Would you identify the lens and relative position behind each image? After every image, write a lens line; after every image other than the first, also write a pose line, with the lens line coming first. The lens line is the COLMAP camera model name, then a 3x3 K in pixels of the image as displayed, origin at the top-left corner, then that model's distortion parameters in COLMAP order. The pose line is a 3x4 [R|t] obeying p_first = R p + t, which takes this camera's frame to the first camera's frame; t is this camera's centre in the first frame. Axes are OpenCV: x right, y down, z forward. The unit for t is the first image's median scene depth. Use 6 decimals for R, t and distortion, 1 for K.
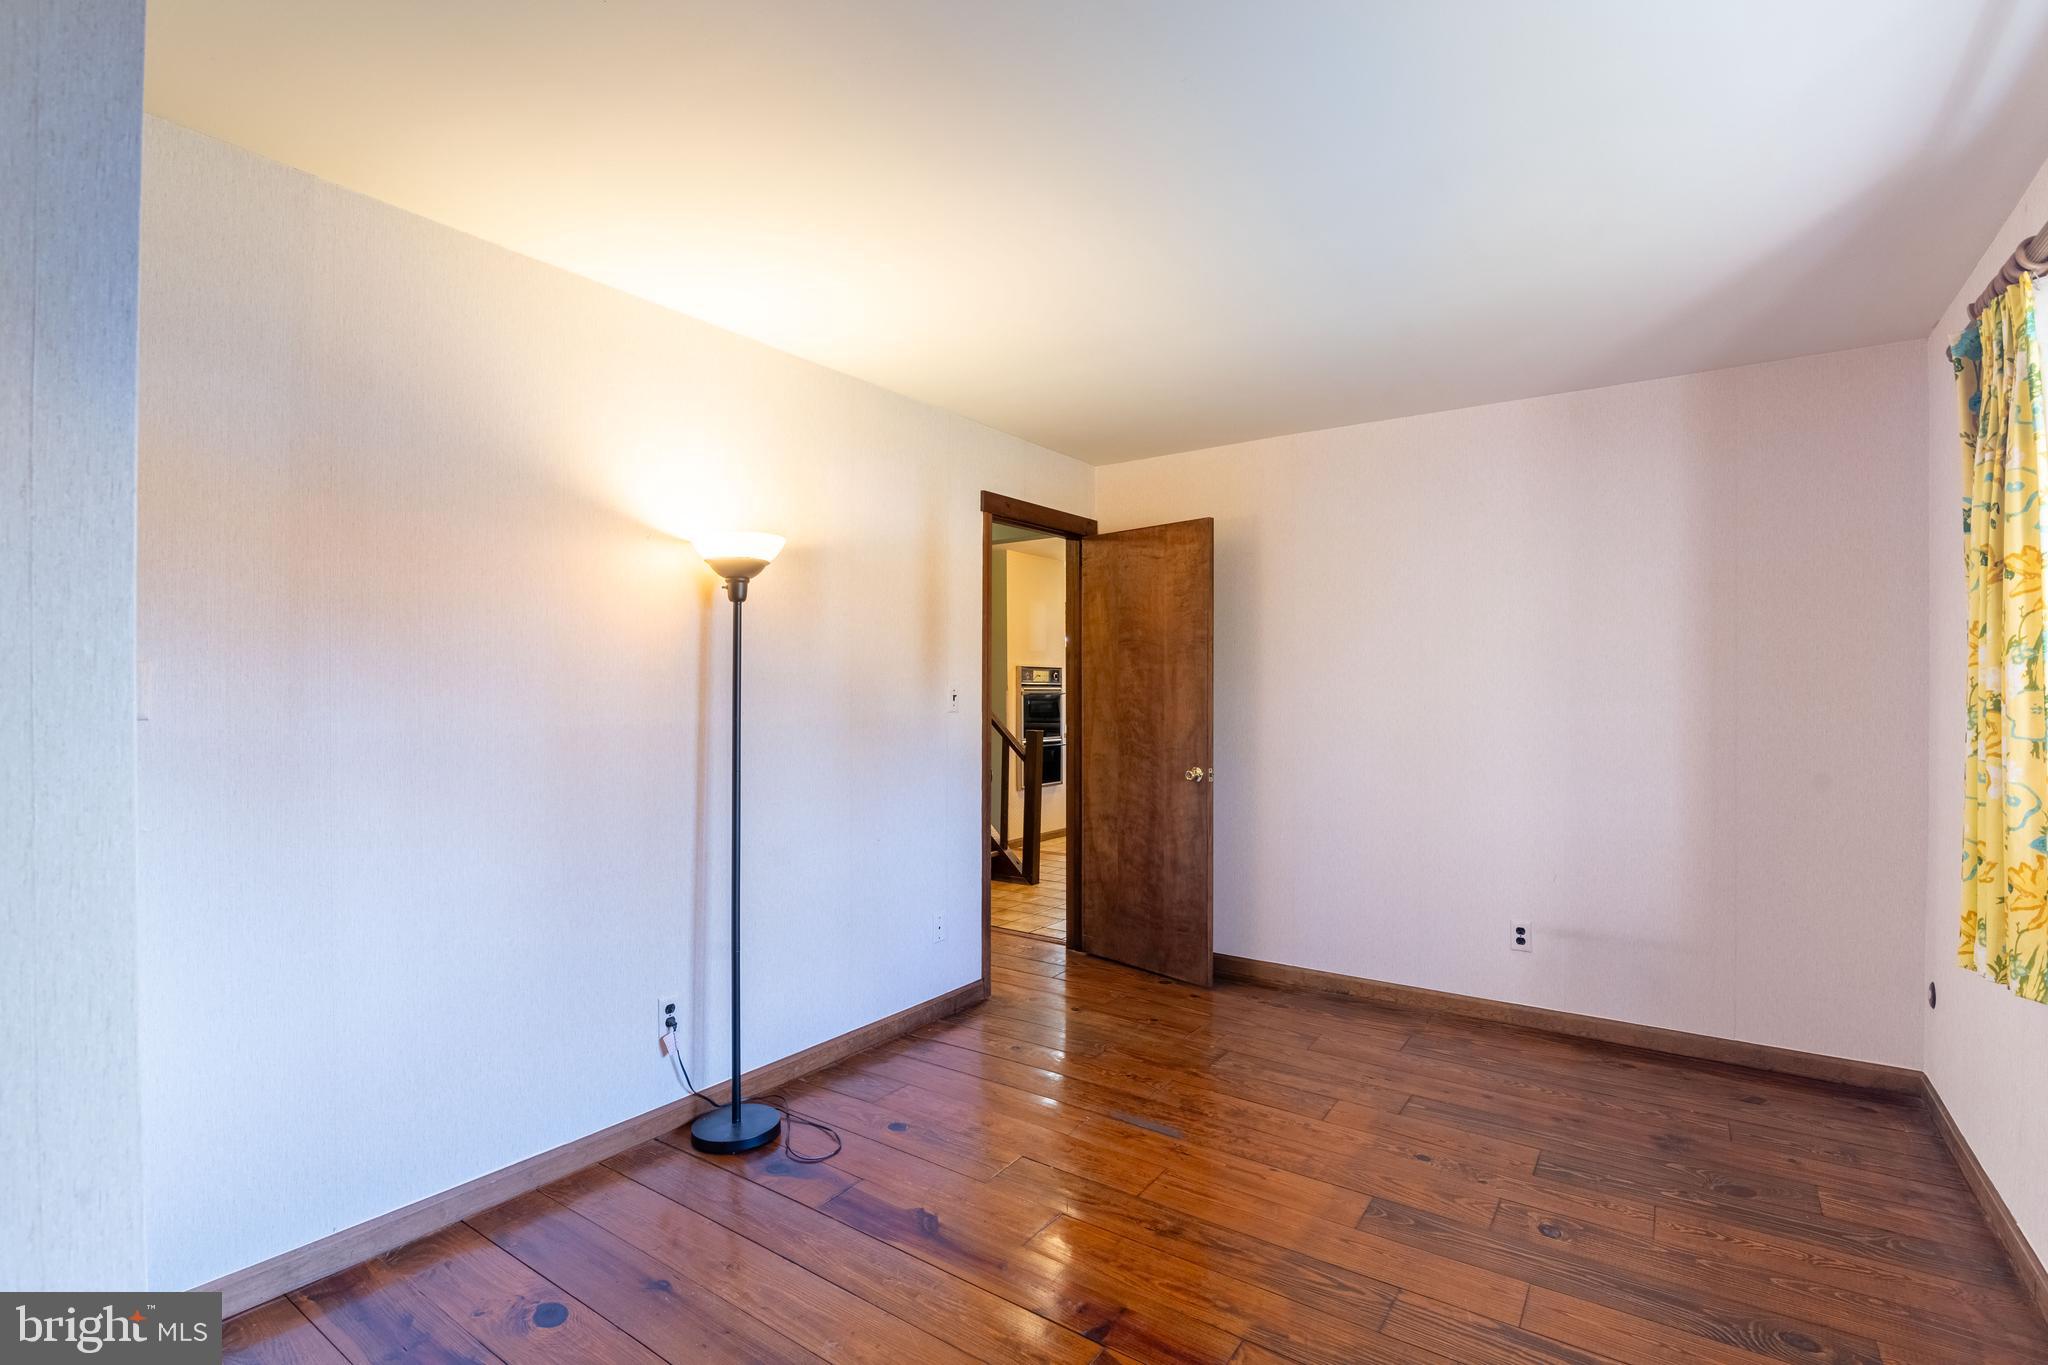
lens RADIAL K [[940.7, 0, 1031.7], [0, 940.7, 683.0], [0, 0, 1]] dist [-0.016175, 0.000340]
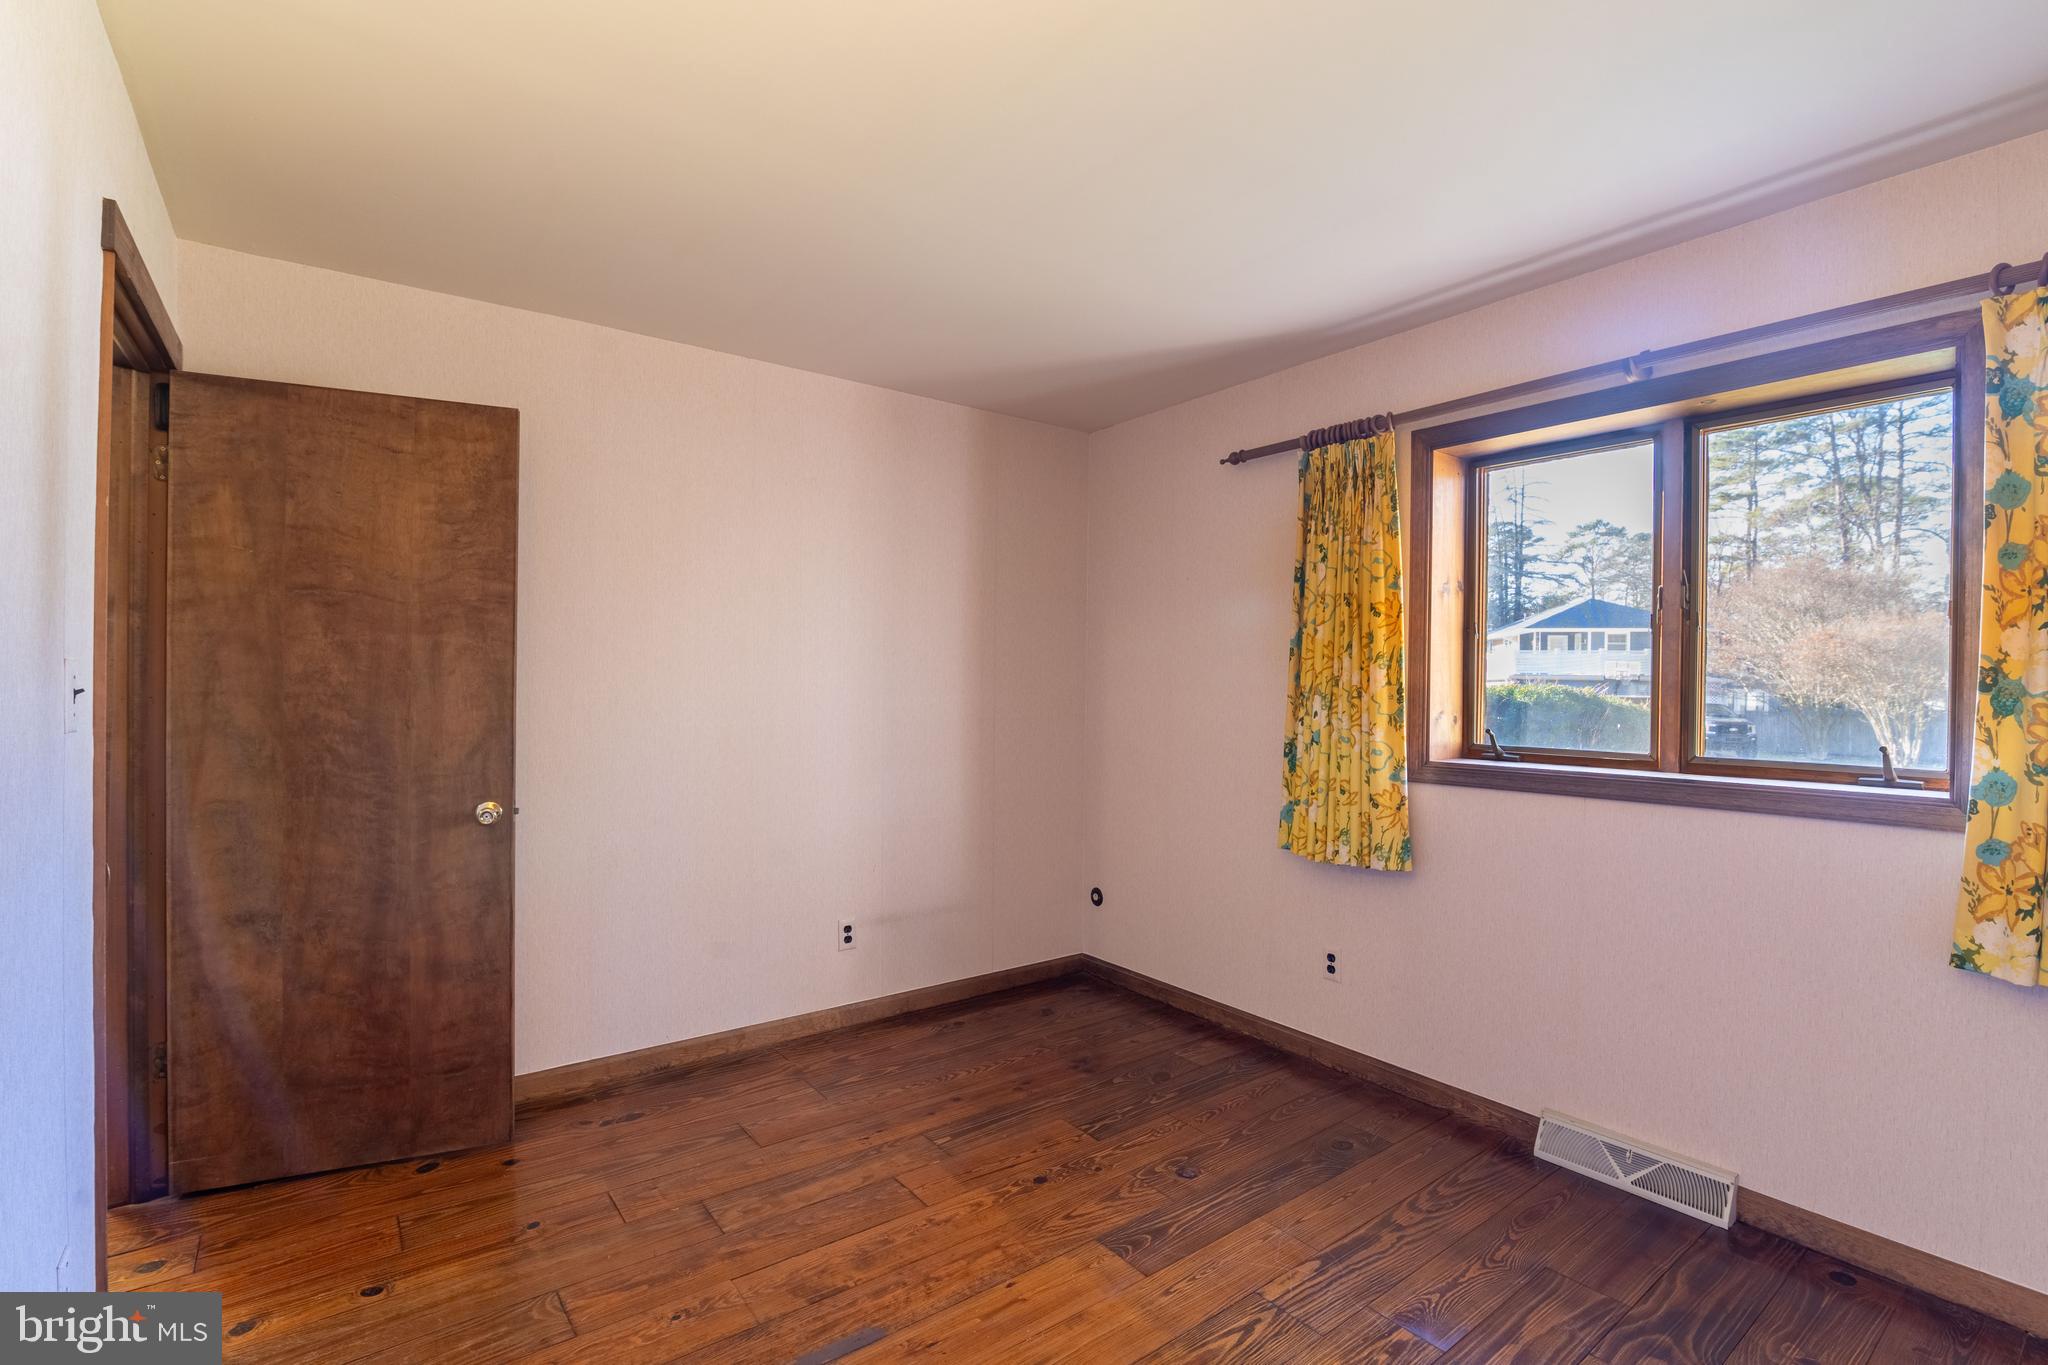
lens RADIAL K [[940.7, 0, 1025.0], [0, 940.7, 682.5], [0, 0, 1]] dist [-0.016175, 0.000340]
pose [[0.308773, 0.000882, 0.951135, -0.308152], [-0.014038, 0.999895, 0.003630, 0.002616], [-0.951032, -0.014473, 0.308753, 0.466587]]
